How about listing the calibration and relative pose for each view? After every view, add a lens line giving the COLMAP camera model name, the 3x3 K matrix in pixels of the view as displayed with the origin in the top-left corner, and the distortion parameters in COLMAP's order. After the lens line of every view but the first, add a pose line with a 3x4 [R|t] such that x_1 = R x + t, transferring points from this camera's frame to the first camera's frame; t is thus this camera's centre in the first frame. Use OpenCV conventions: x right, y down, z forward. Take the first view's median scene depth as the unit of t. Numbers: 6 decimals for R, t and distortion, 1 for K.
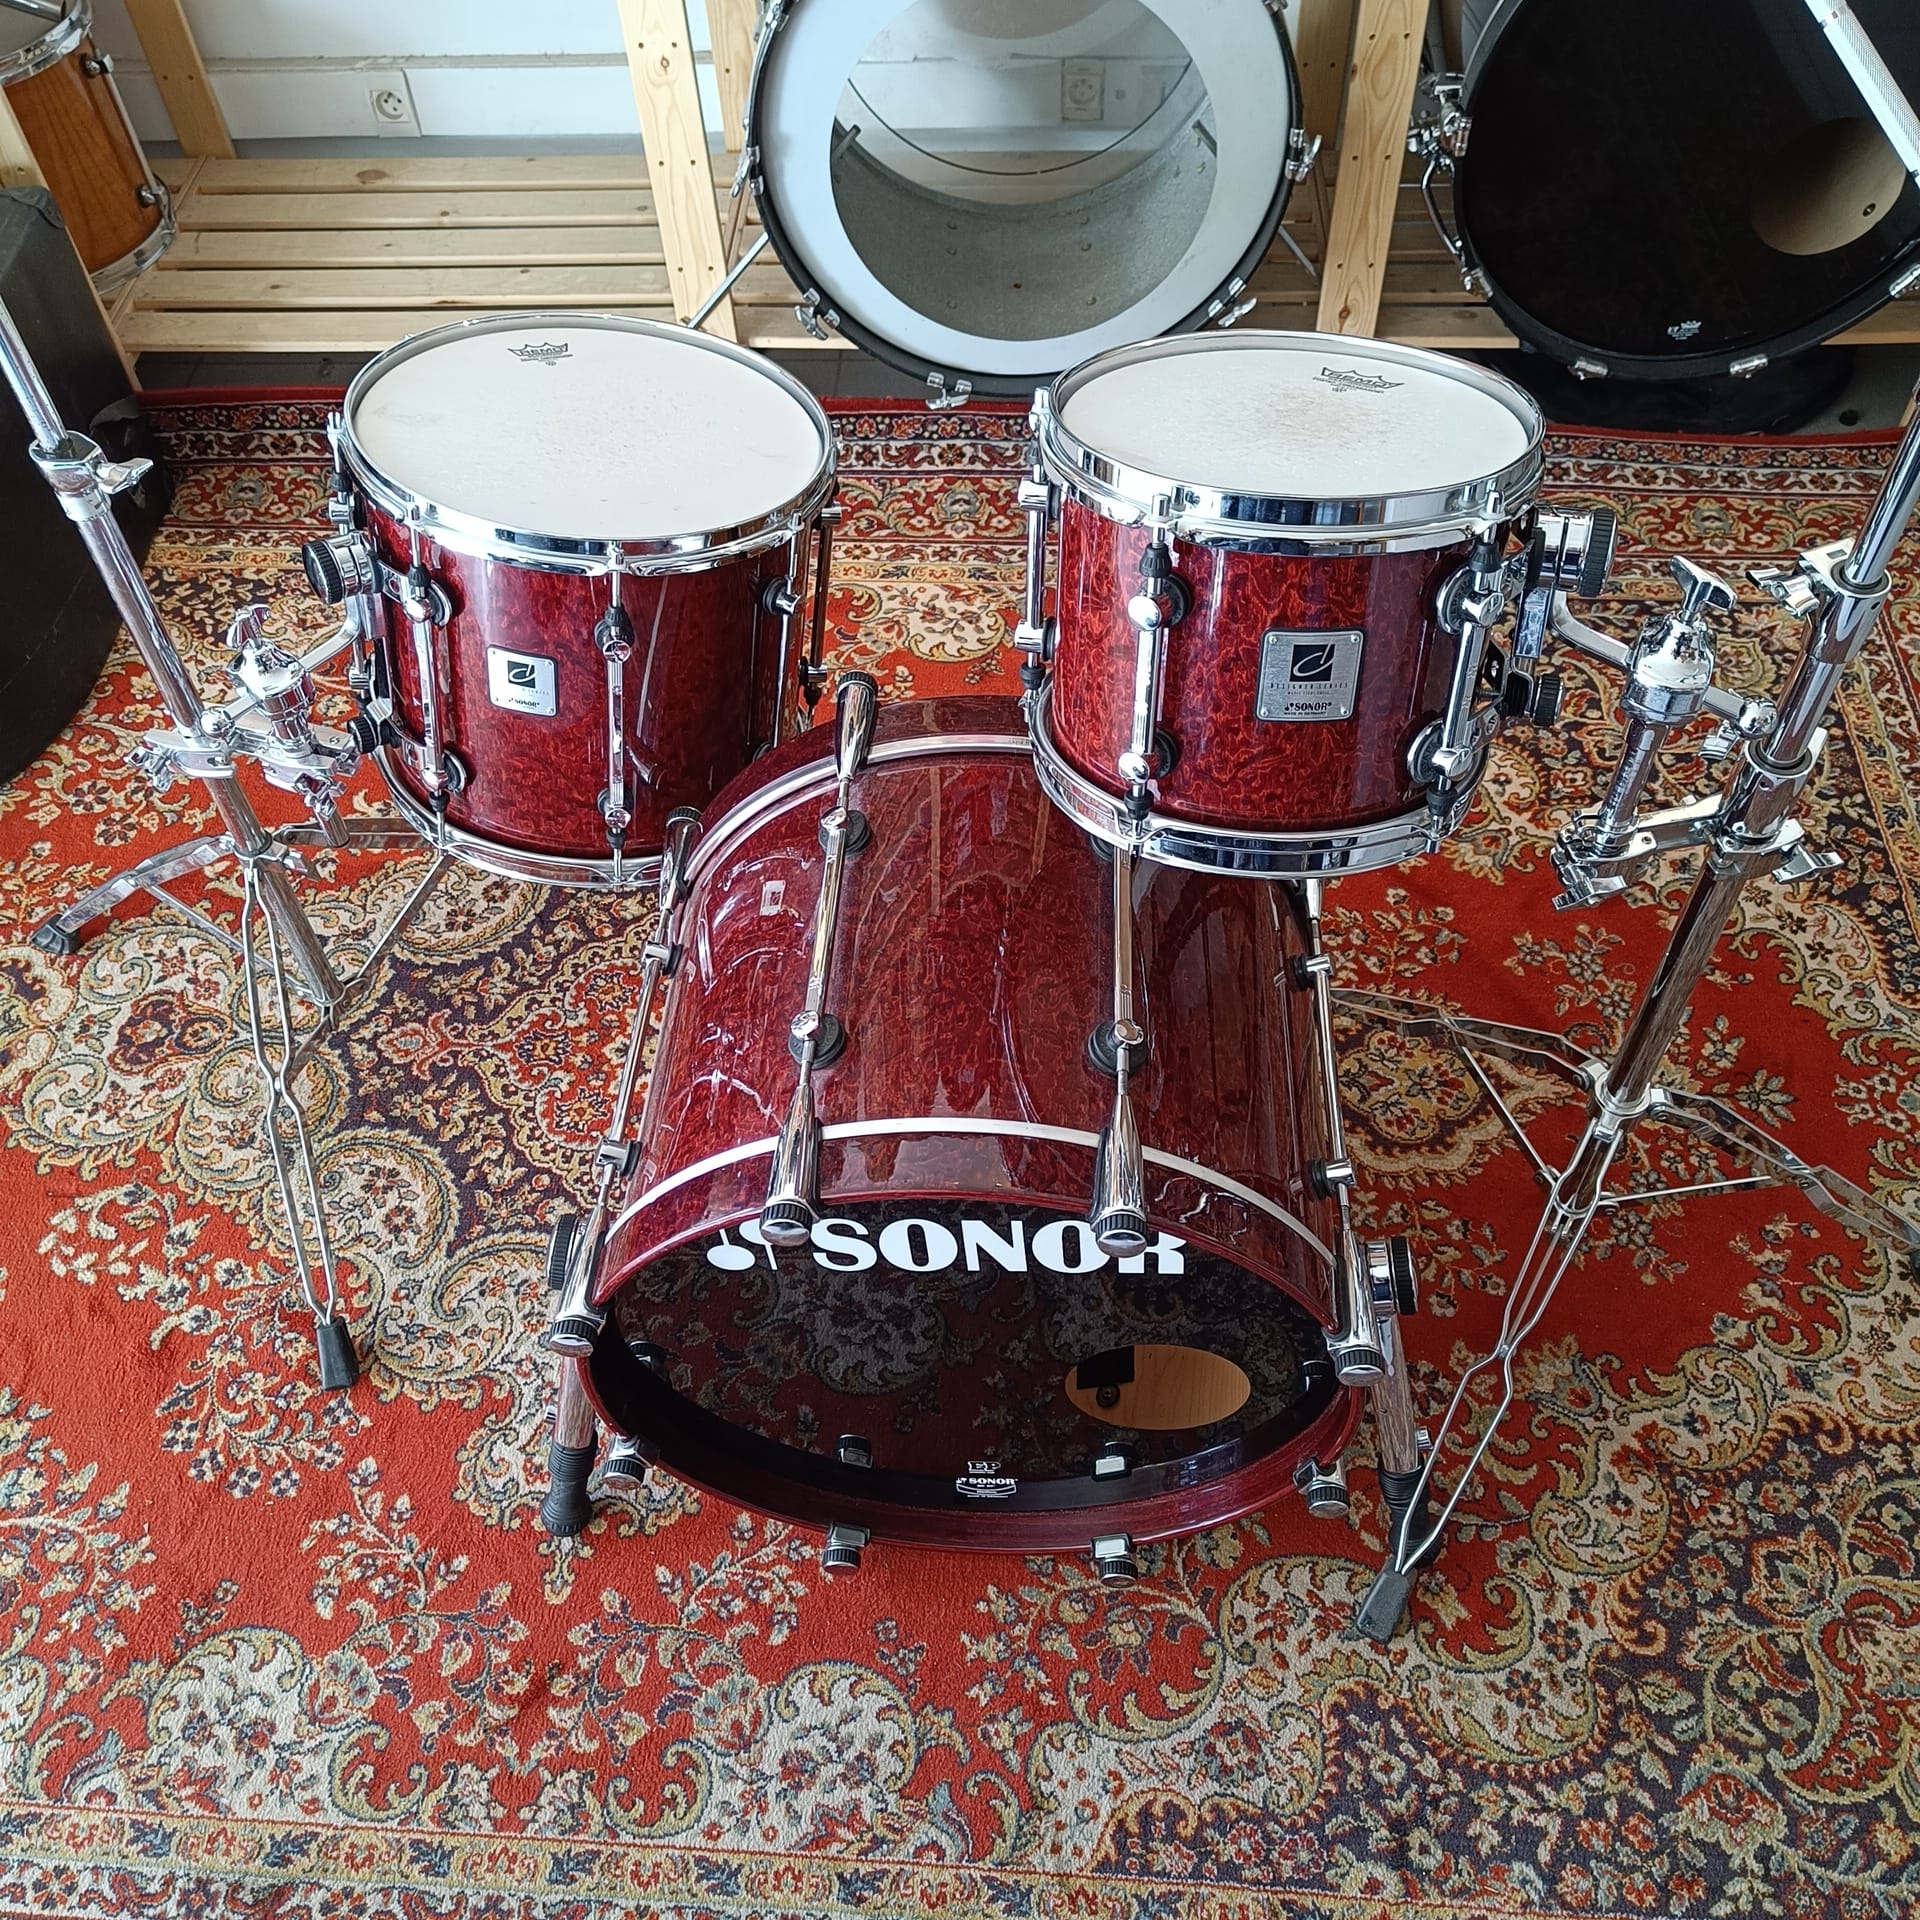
lens RADIAL K [[1788.5, 0, 960.0], [0, 1788.5, 960.0], [0, 0, 1]] dist [0.004688, 0.006195]
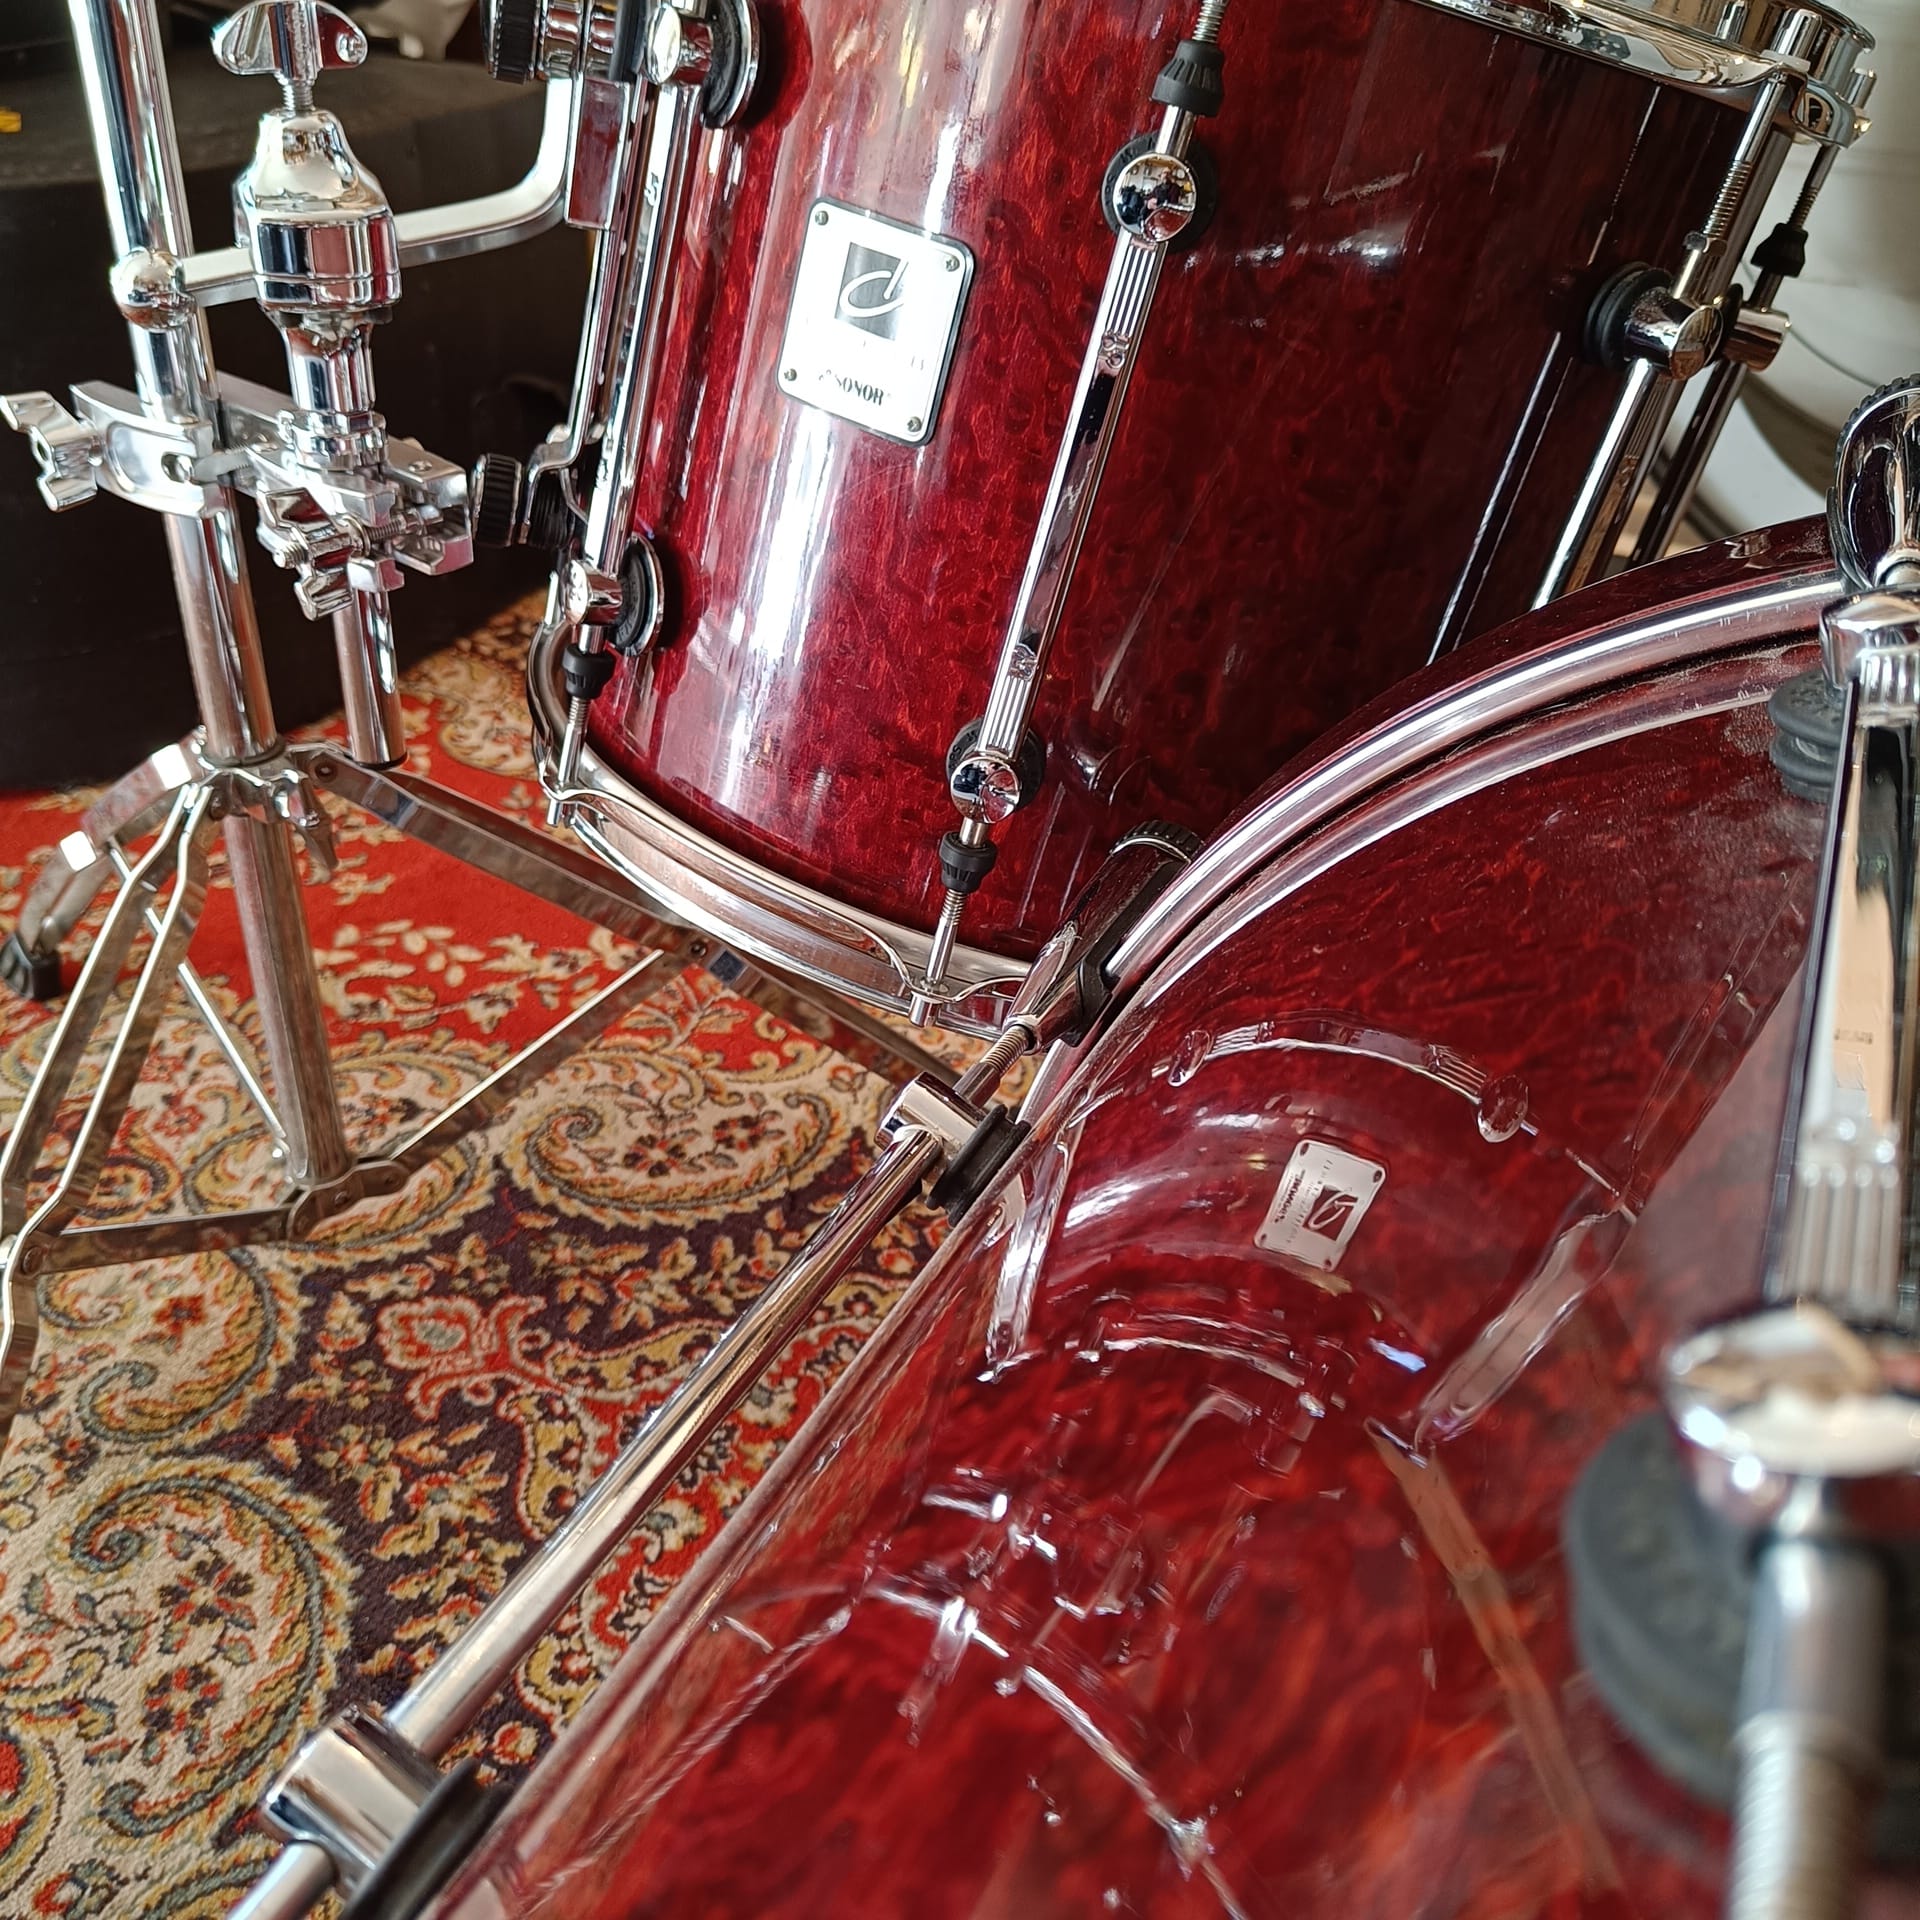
lens RADIAL K [[1788.5, 0, 960.0], [0, 1788.5, 960.0], [0, 0, 1]] dist [0.004688, 0.006195]
pose [[0.915947, 0.274524, -0.292708, -0.067989], [-0.355119, 0.894191, -0.272603, 0.038290], [0.186901, 0.353636, 0.916520, 0.558887]]
